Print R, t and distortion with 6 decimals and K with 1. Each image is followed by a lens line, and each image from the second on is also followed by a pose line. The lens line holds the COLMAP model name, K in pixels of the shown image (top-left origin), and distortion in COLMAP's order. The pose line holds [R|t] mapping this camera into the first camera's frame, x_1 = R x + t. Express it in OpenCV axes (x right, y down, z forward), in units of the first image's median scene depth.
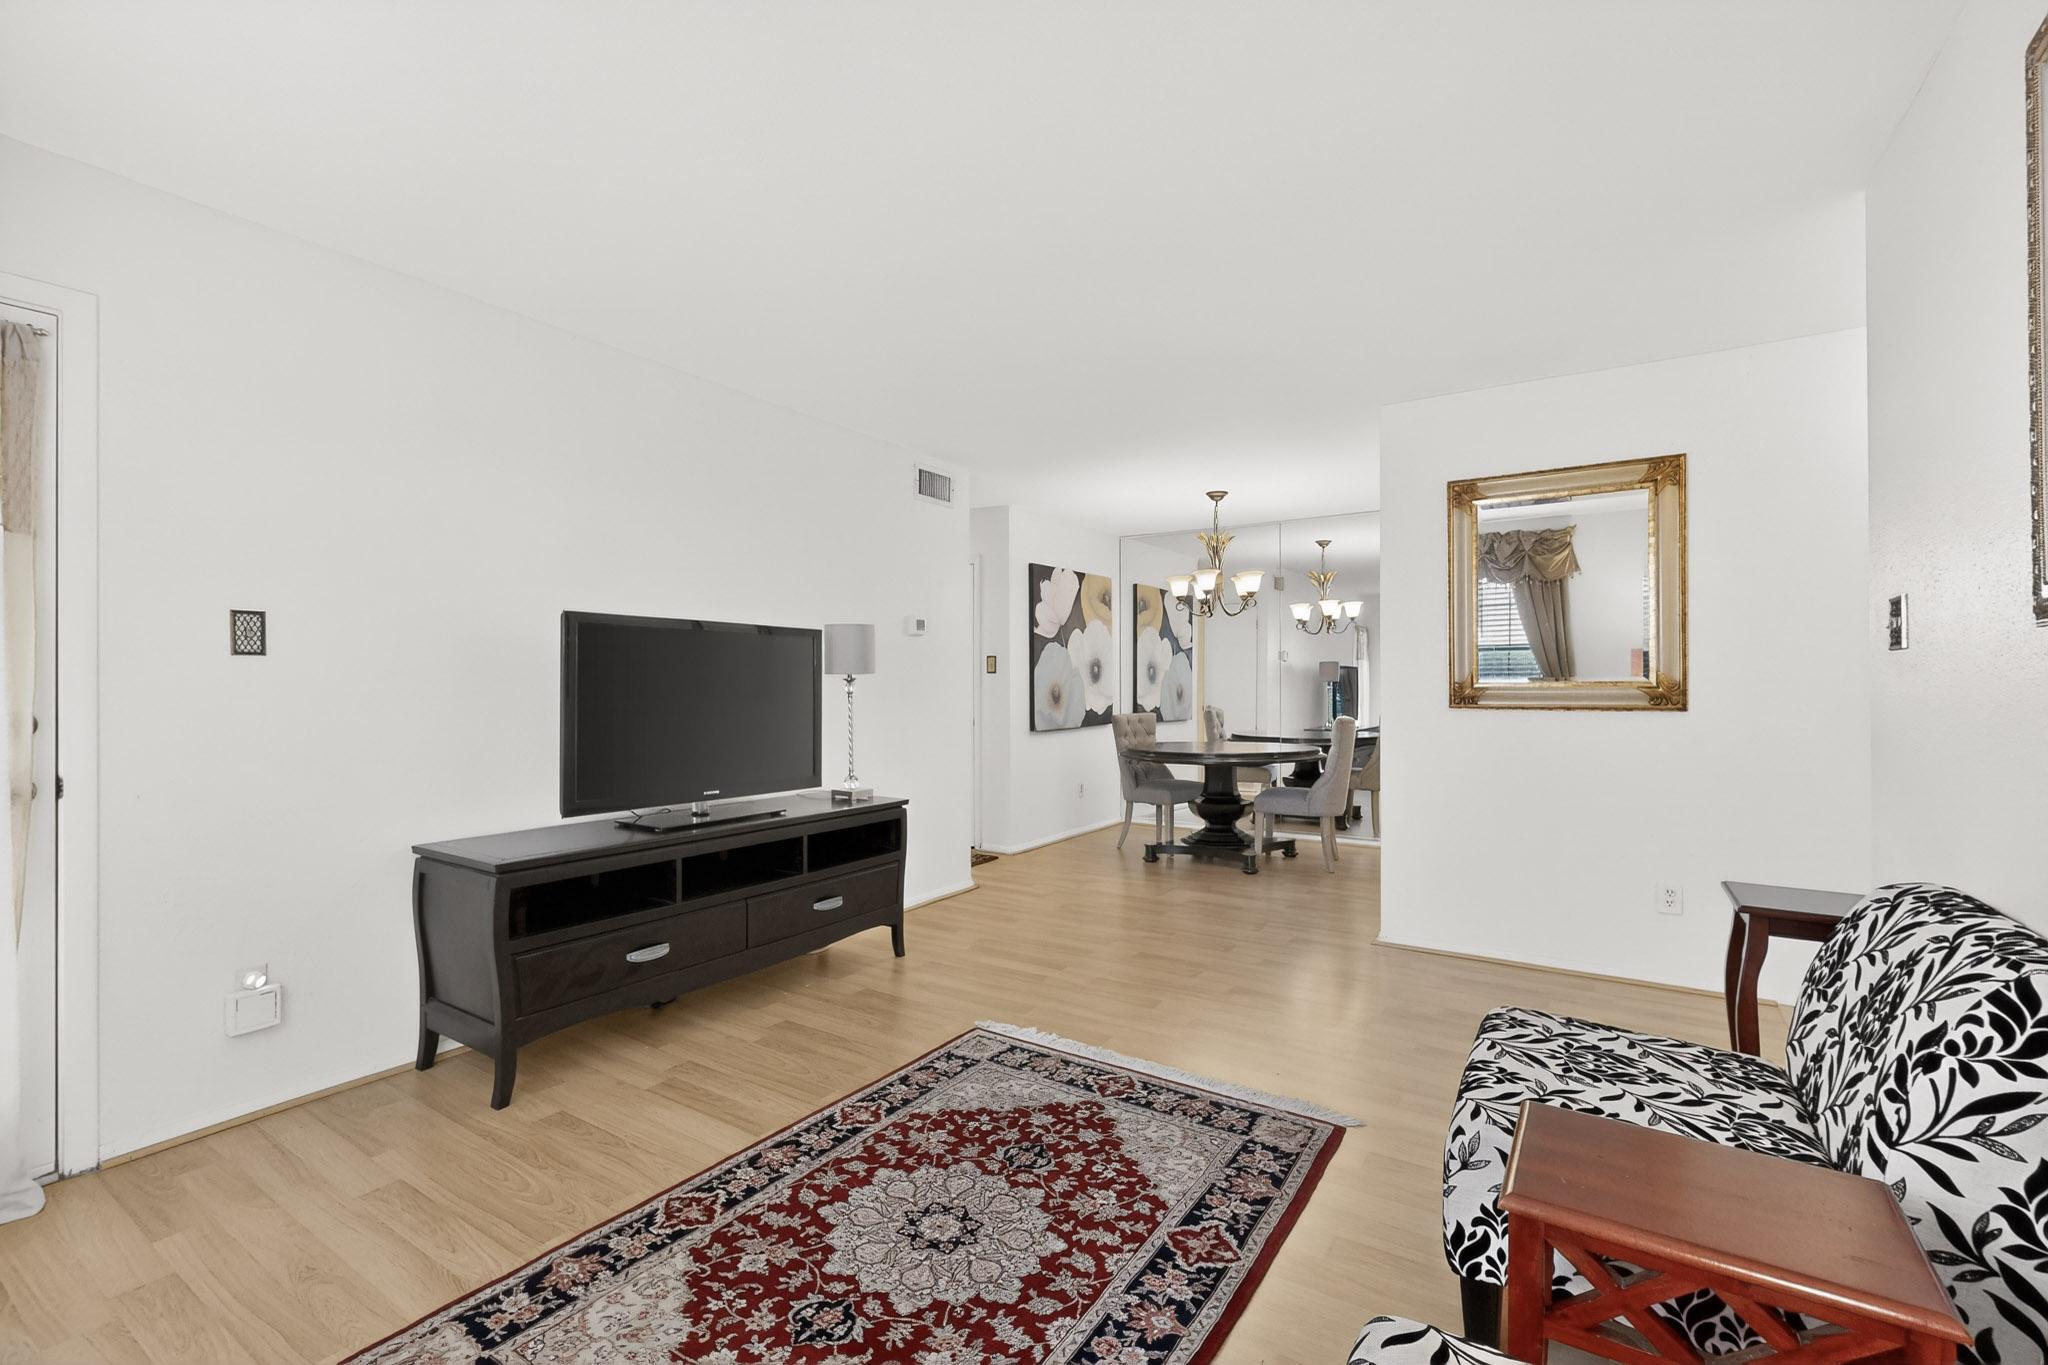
lens RADIAL K [[891.1, 0, 1024.7], [0, 891.1, 682.7], [0, 0, 1]] dist [0.002142, -0.000259]
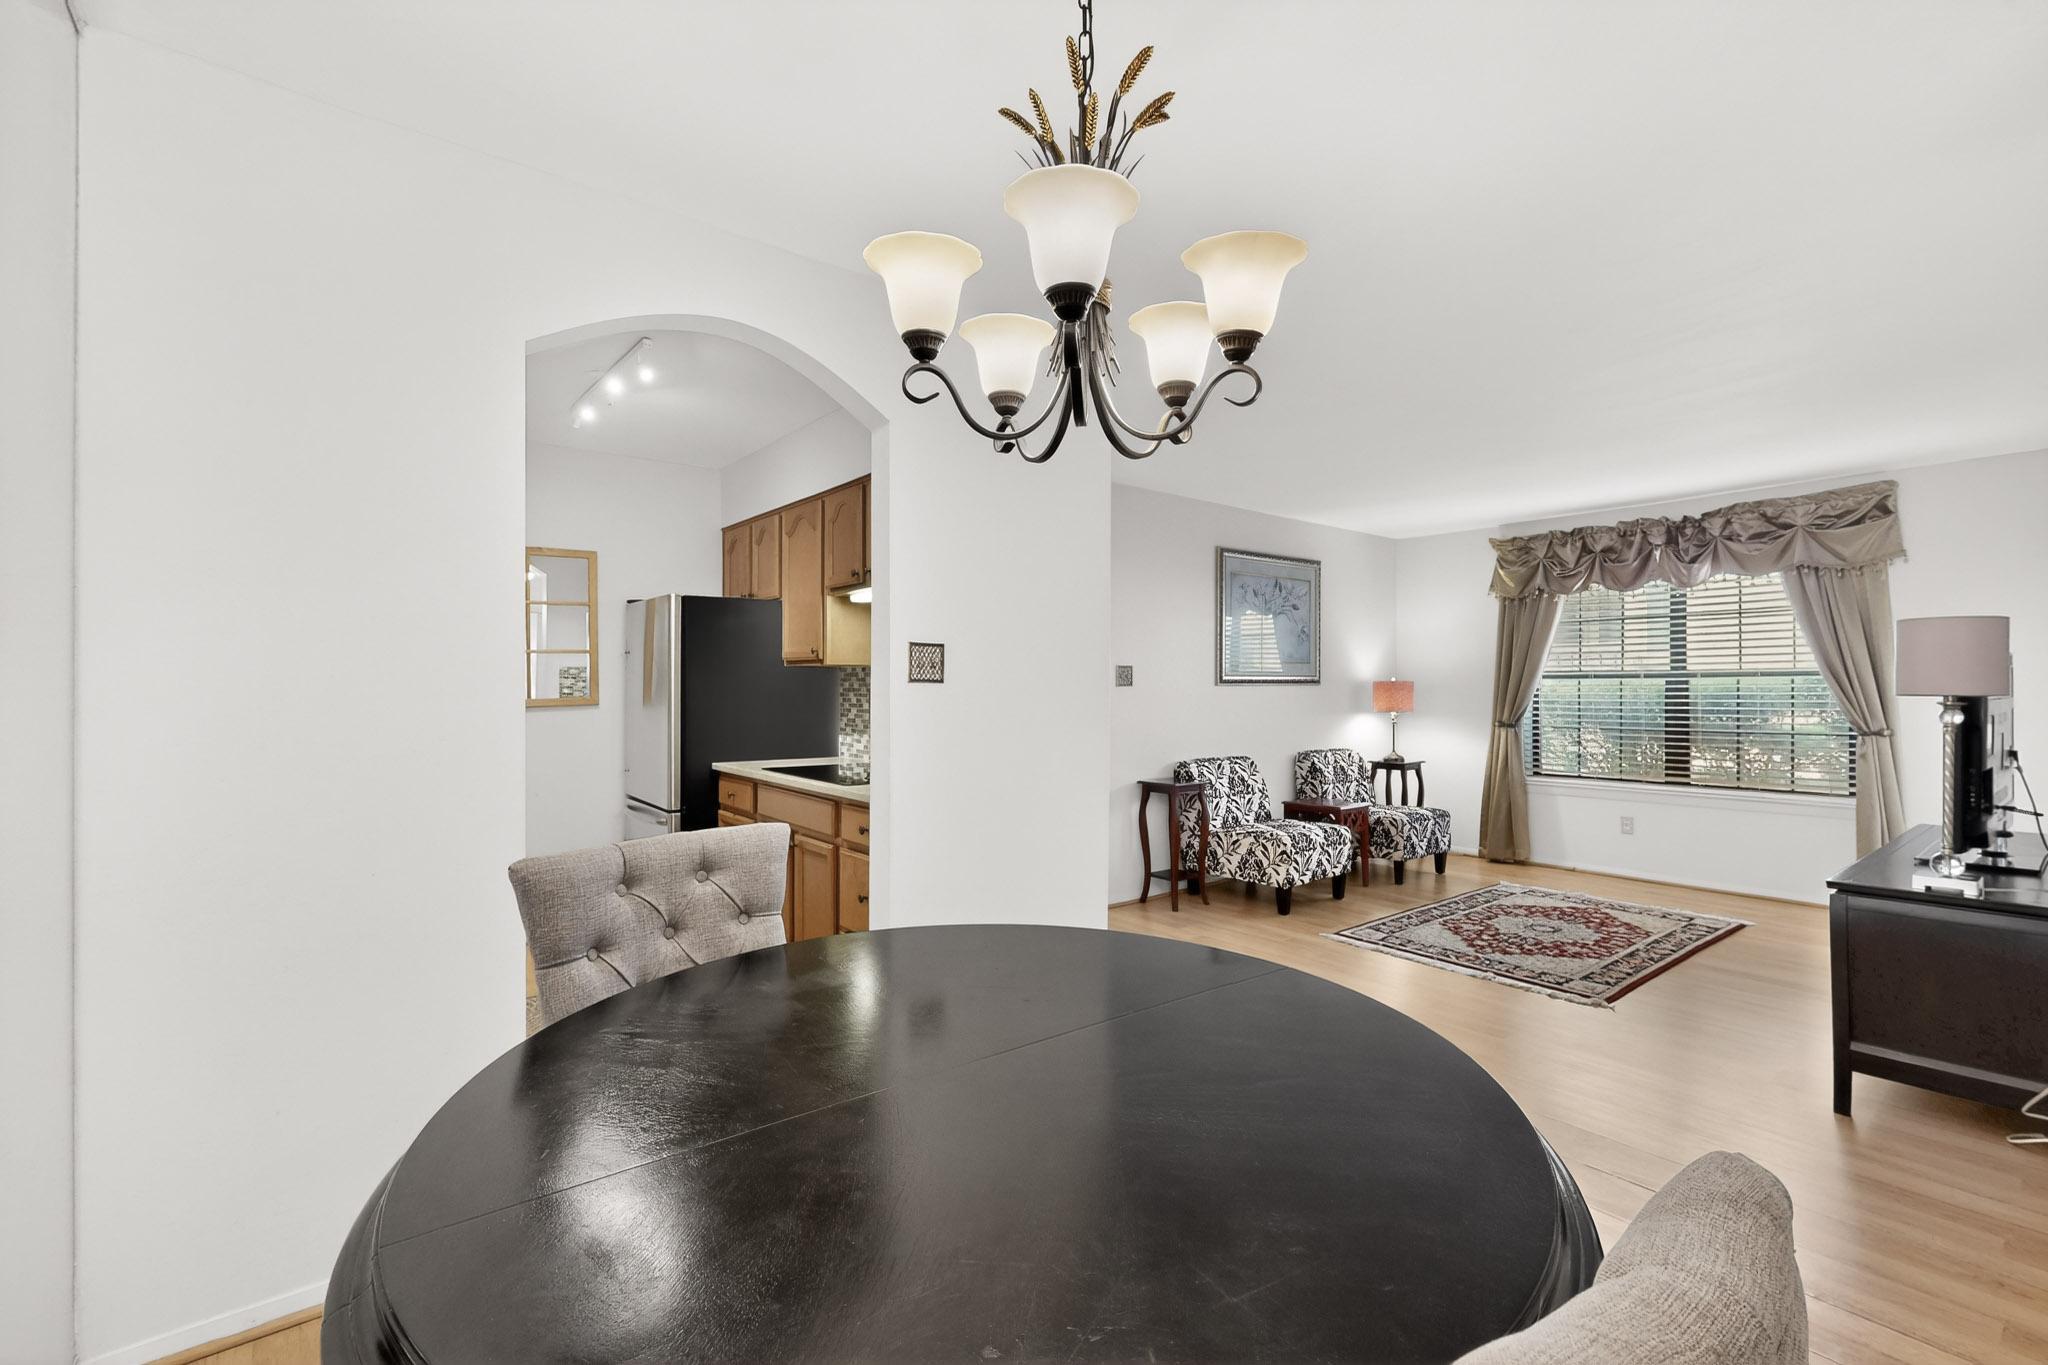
lens RADIAL K [[891.1, 0, 1022.8], [0, 891.1, 694.8], [0, 0, 1]] dist [0.002142, -0.000259]
pose [[-0.949354, -0.002840, 0.314197, 0.378910], [-0.001399, 0.999987, 0.004810, -0.019999], [-0.314207, 0.004126, -0.949346, 2.923364]]
